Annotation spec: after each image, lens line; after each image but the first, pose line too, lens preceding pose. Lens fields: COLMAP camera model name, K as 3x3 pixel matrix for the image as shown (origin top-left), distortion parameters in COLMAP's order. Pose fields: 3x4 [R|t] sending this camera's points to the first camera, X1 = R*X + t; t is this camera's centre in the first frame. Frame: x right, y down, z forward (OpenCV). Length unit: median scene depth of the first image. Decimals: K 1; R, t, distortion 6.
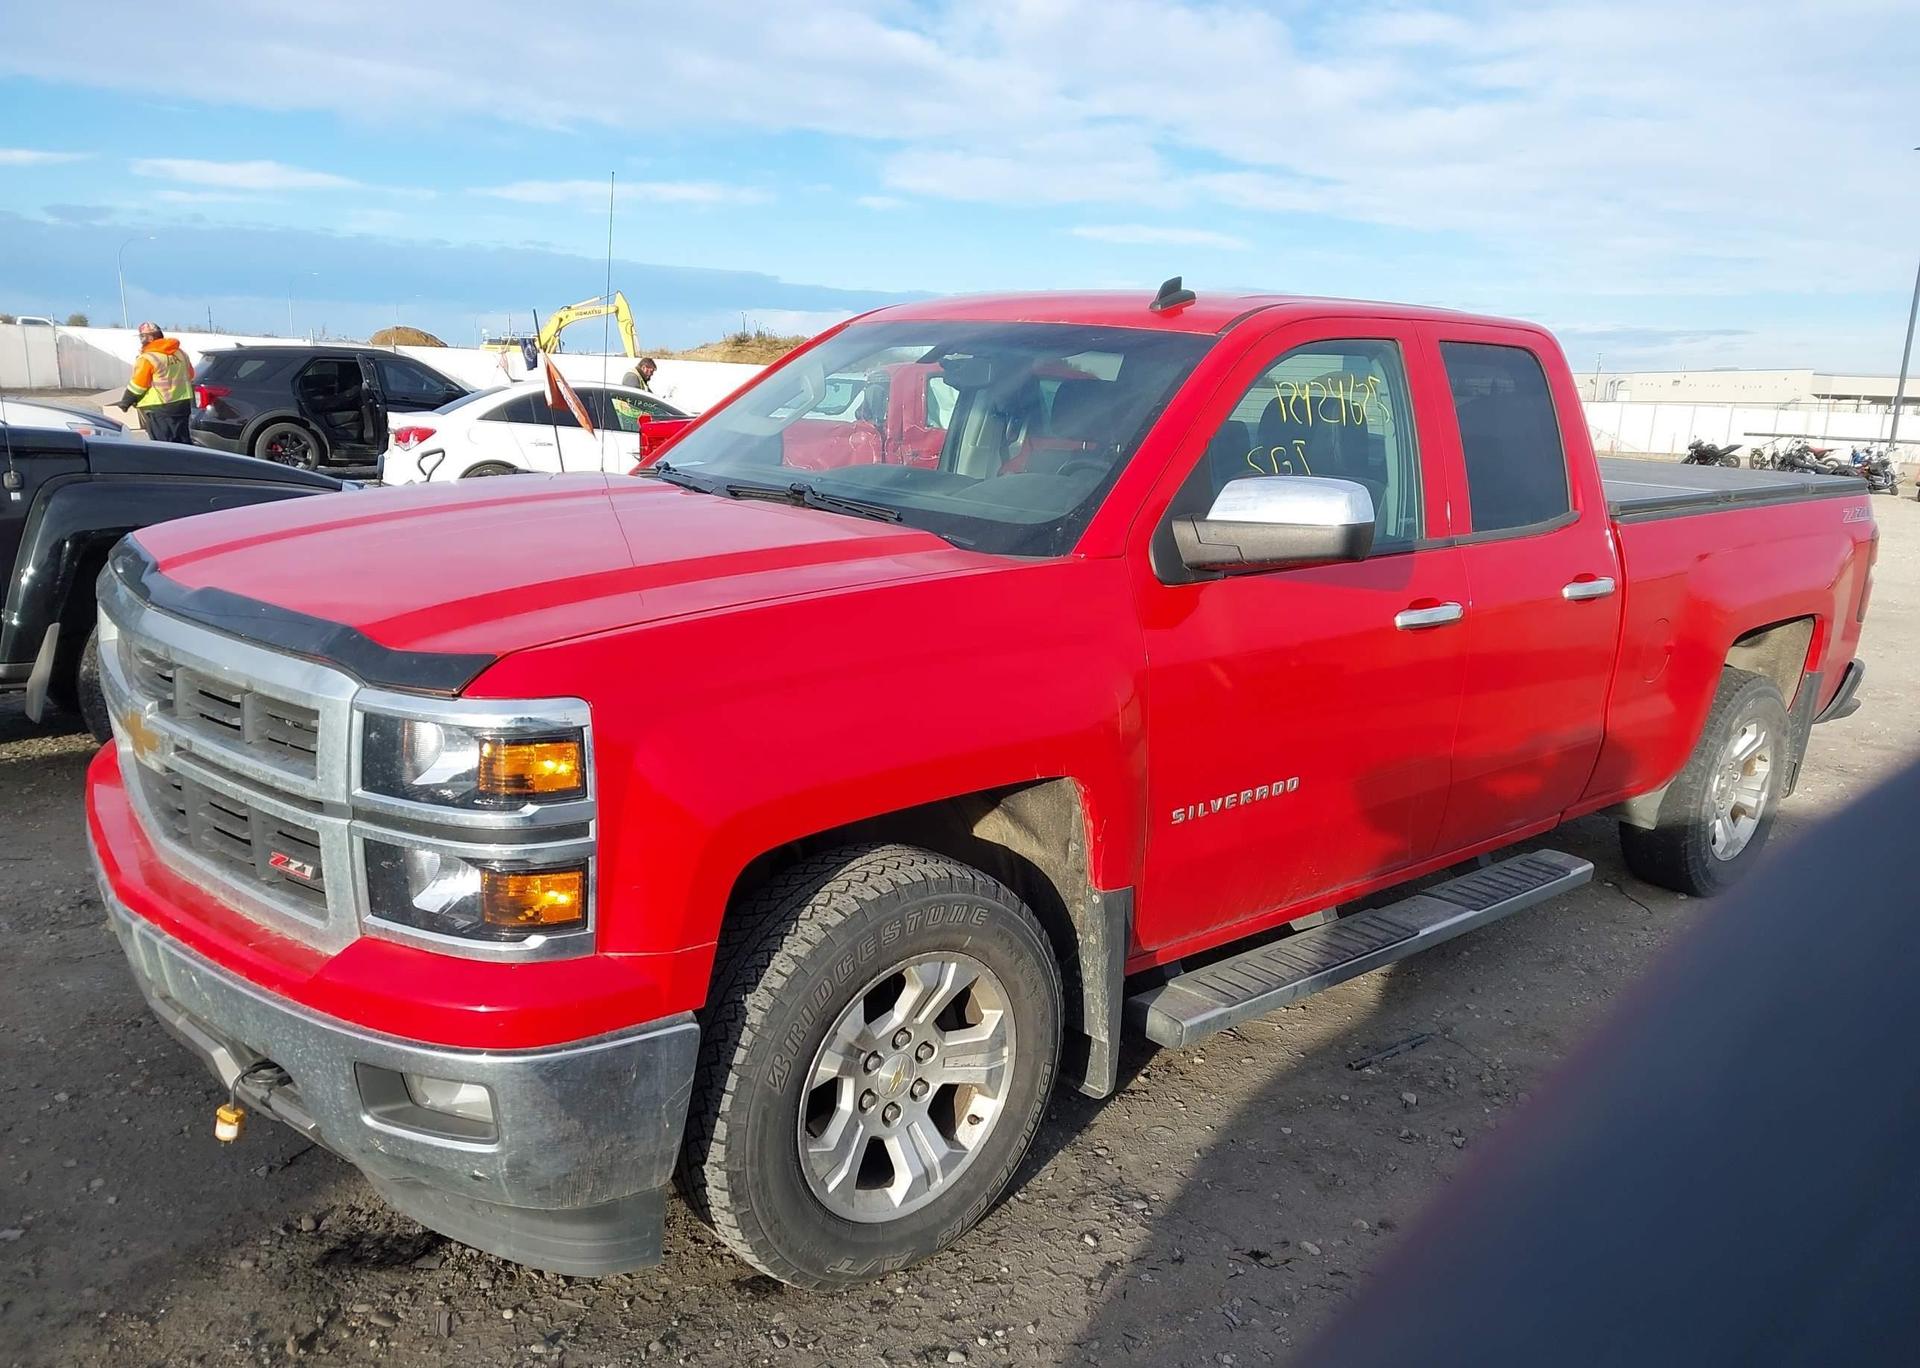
lens RADIAL K [[1538.6, 0, 955.2], [0, 1538.6, 687.4], [0, 0, 1]] dist [0.024553, -0.013651]
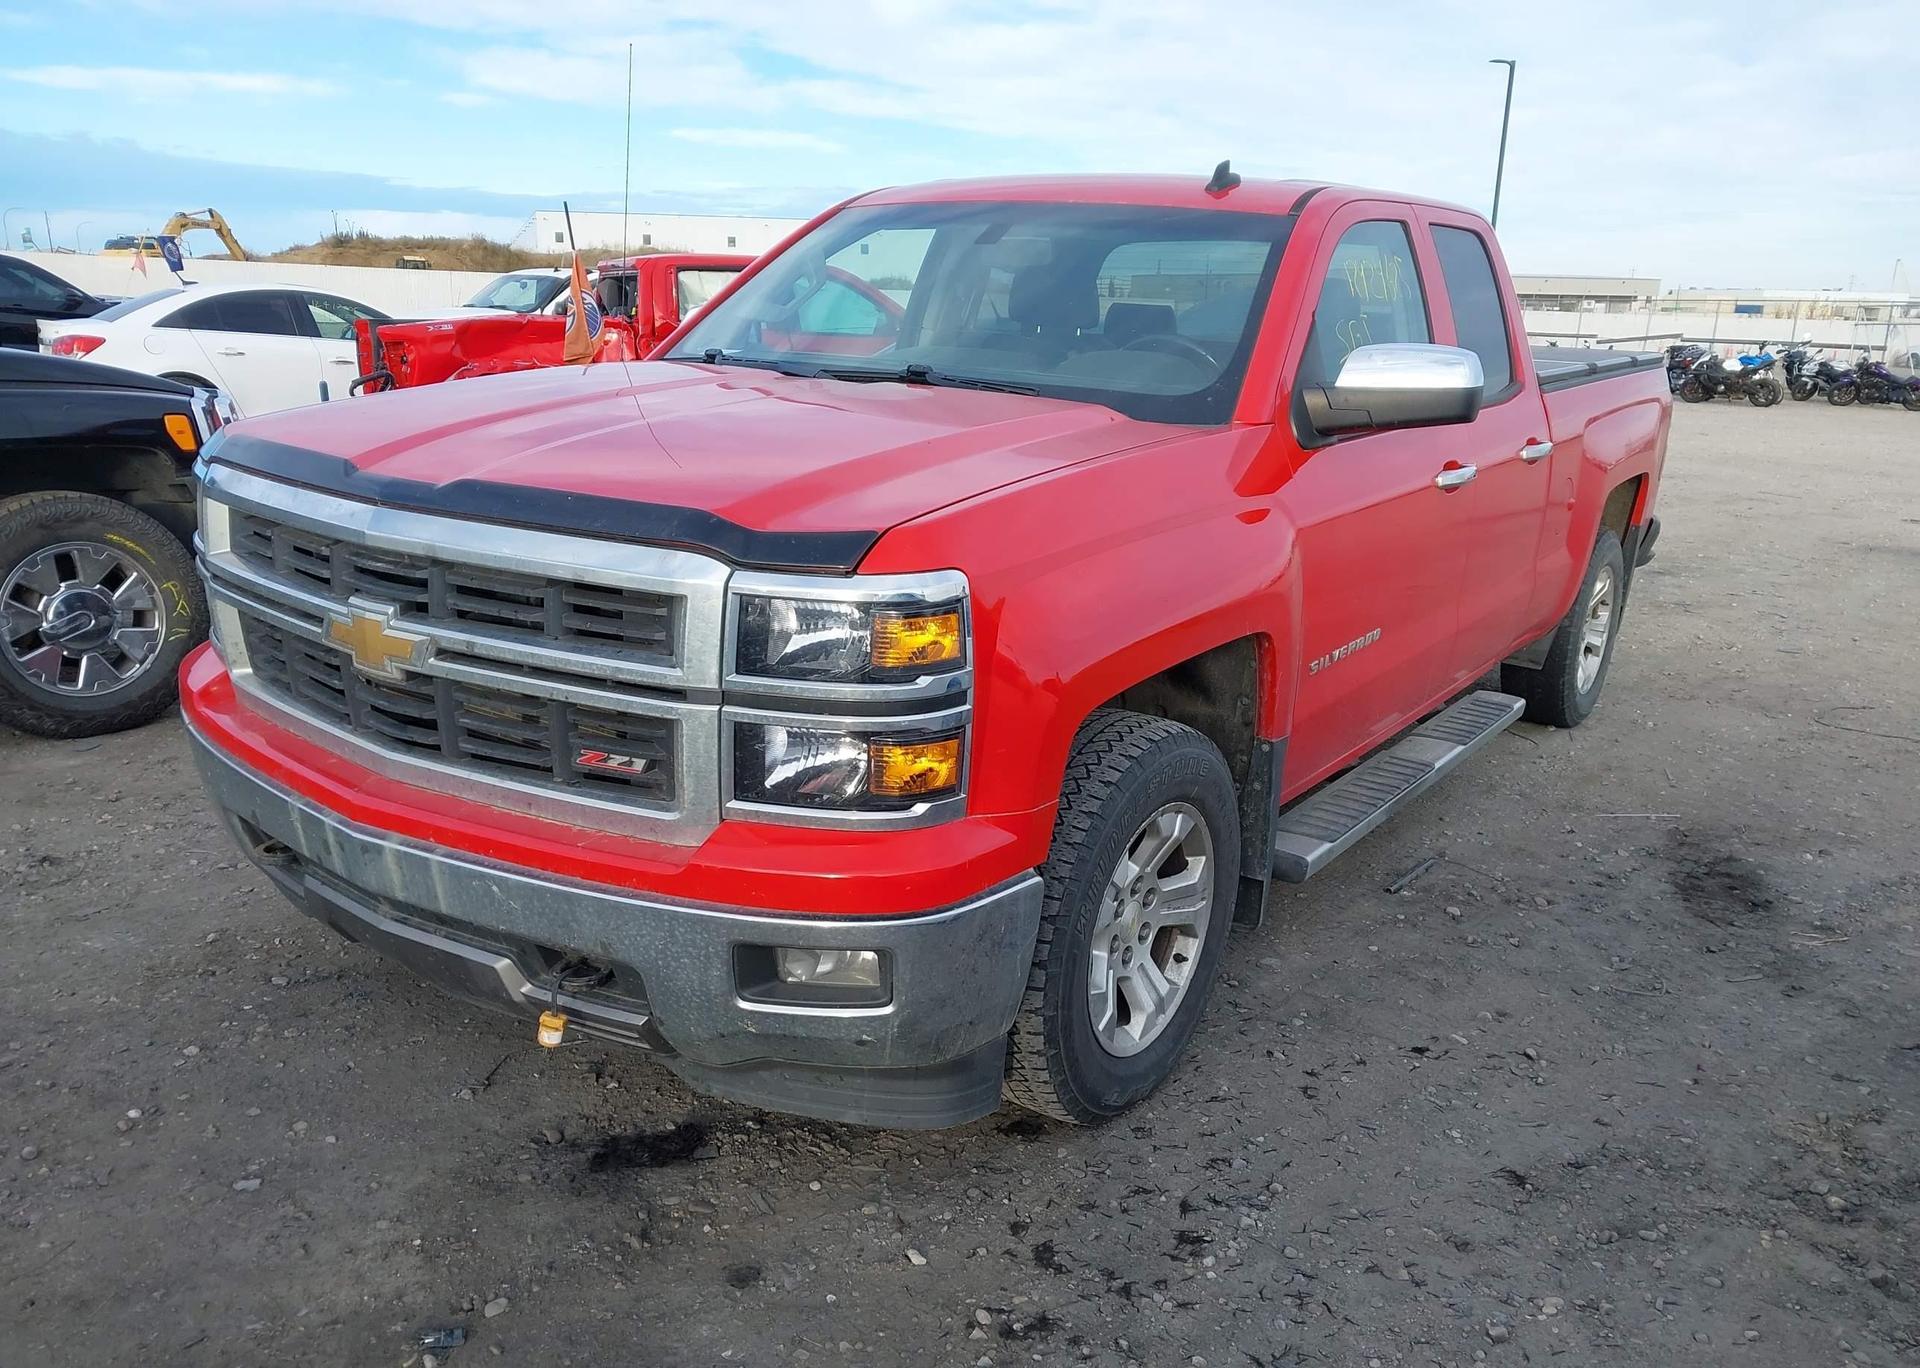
lens RADIAL K [[1538.6, 0, 955.2], [0, 1538.6, 687.4], [0, 0, 1]] dist [0.024553, -0.013651]
pose [[0.970950, -0.068314, 0.229325, -0.442835], [0.055510, 0.996542, 0.061835, 0.020407], [-0.232756, -0.047309, 0.971384, 0.003462]]
